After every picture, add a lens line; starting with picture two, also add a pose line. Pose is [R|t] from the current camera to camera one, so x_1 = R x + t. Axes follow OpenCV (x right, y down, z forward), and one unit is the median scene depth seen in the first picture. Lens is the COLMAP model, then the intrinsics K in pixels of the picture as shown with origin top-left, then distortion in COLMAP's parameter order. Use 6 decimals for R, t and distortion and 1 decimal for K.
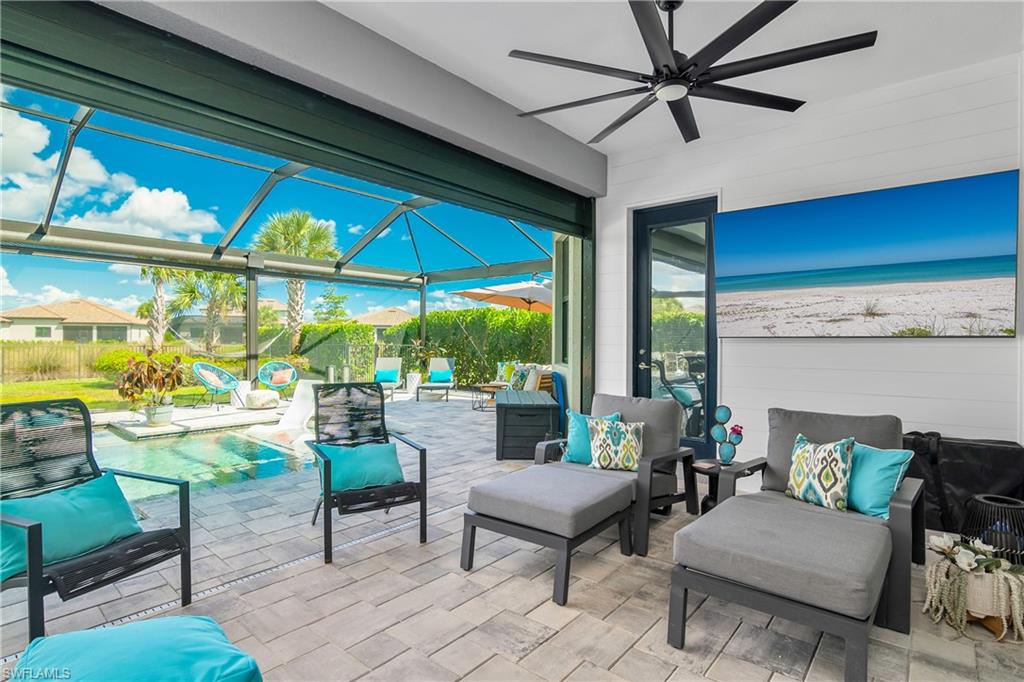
lens RADIAL K [[517.7, 0, 513.5], [0, 517.7, 340.6], [0, 0, 1]] dist [-0.003349, 0.001060]
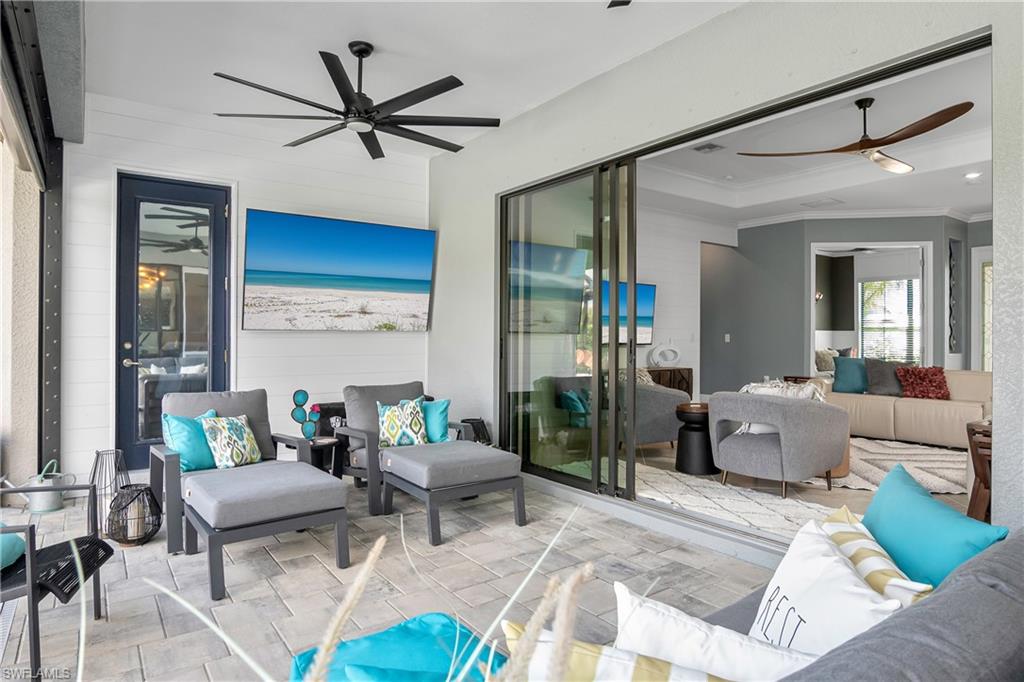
lens RADIAL K [[572.6, 0, 513.2], [0, 572.6, 337.7], [0, 0, 1]] dist [-0.003820, -0.000070]
pose [[0.277782, -0.009217, 0.960600, -0.677284], [-0.001968, 0.999946, 0.010164, -0.000602], [-0.960642, -0.004714, 0.277749, 0.214737]]
